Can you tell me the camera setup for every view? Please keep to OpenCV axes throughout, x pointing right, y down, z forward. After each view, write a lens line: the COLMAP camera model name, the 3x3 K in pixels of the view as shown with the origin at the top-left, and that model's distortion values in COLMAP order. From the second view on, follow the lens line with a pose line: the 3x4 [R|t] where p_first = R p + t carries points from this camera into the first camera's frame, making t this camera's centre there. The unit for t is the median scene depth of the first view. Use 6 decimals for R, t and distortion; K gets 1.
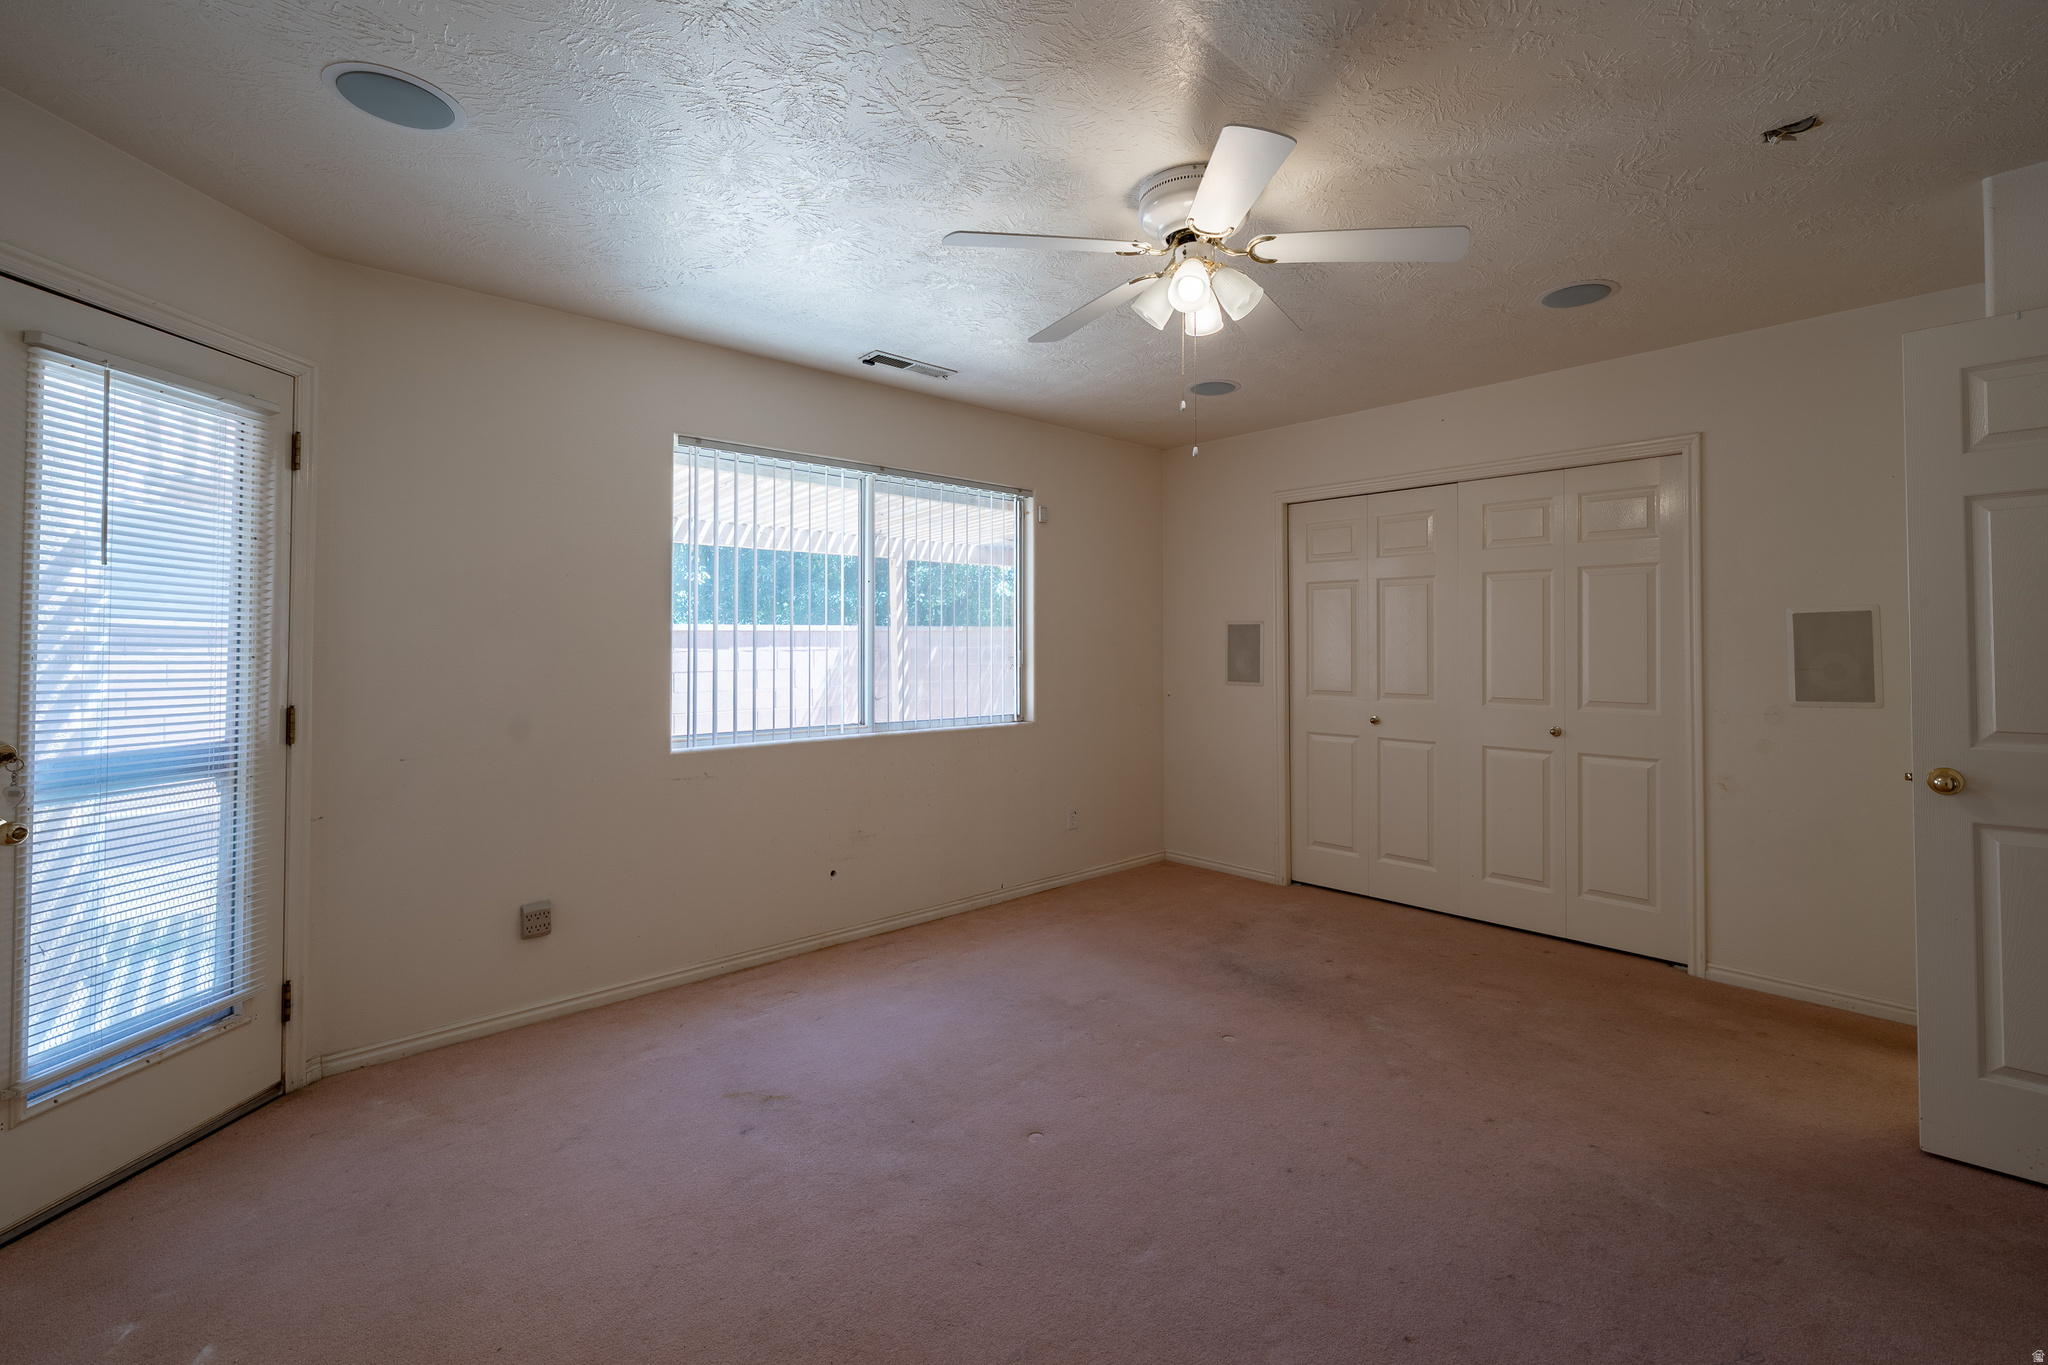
lens RADIAL K [[931.9, 0, 1024.0], [0, 931.9, 622.6], [0, 0, 1]] dist [-0.000268, 0.000242]
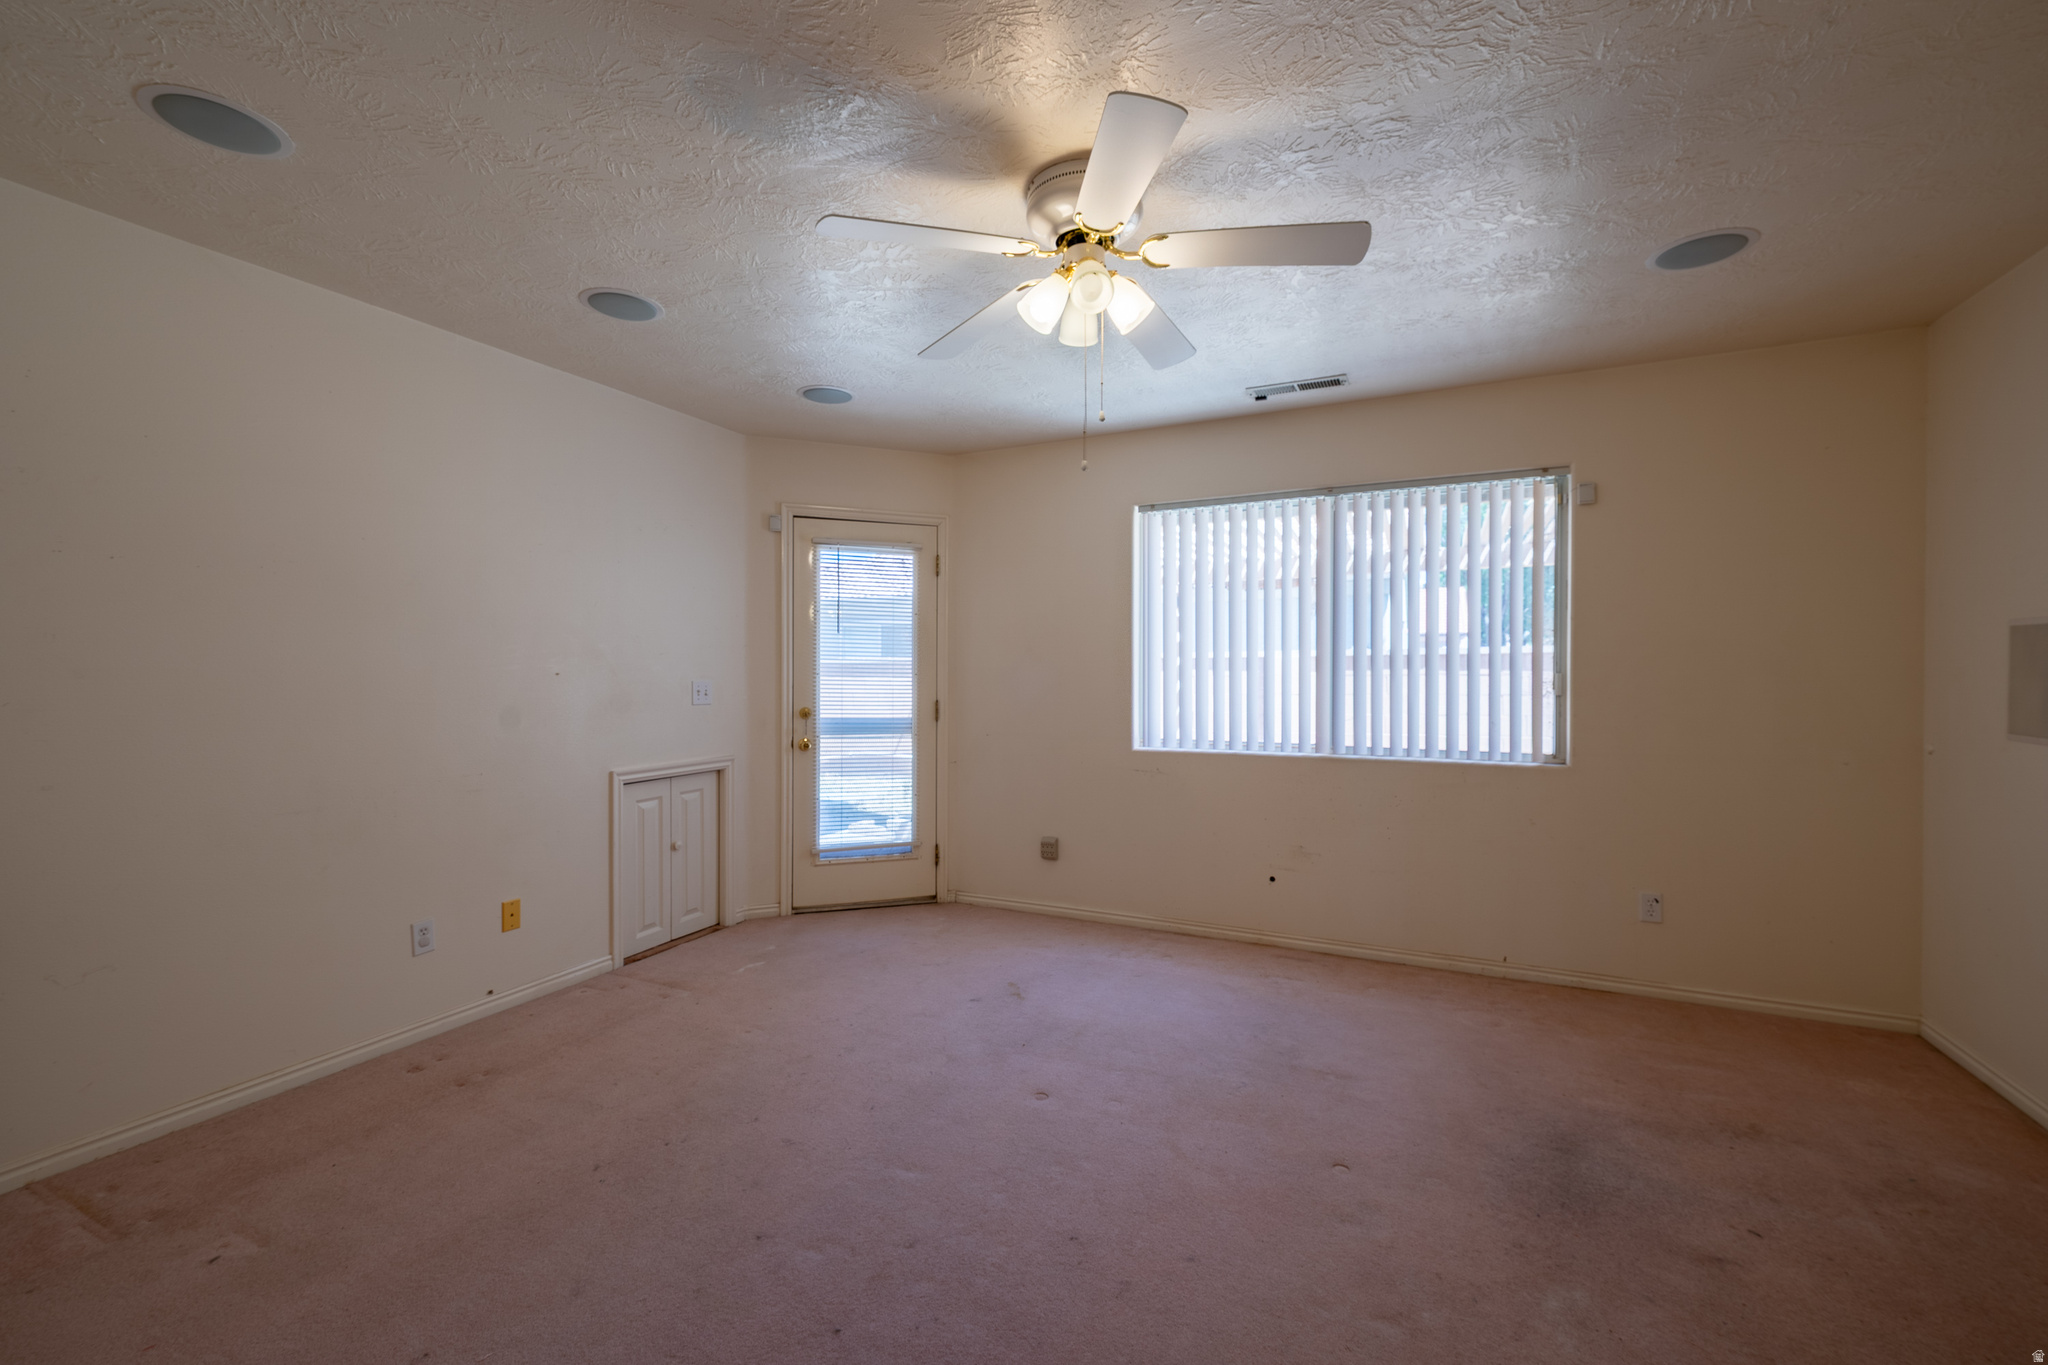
lens RADIAL K [[852.3, 0, 1008.9], [0, 852.3, 665.5], [0, 0, 1]] dist [-0.000054, -0.000181]
pose [[0.327661, -0.000850, -0.944795, 0.683058], [0.029334, 0.999527, 0.009274, 0.004255], [0.944340, -0.030754, 0.327530, 0.431720]]
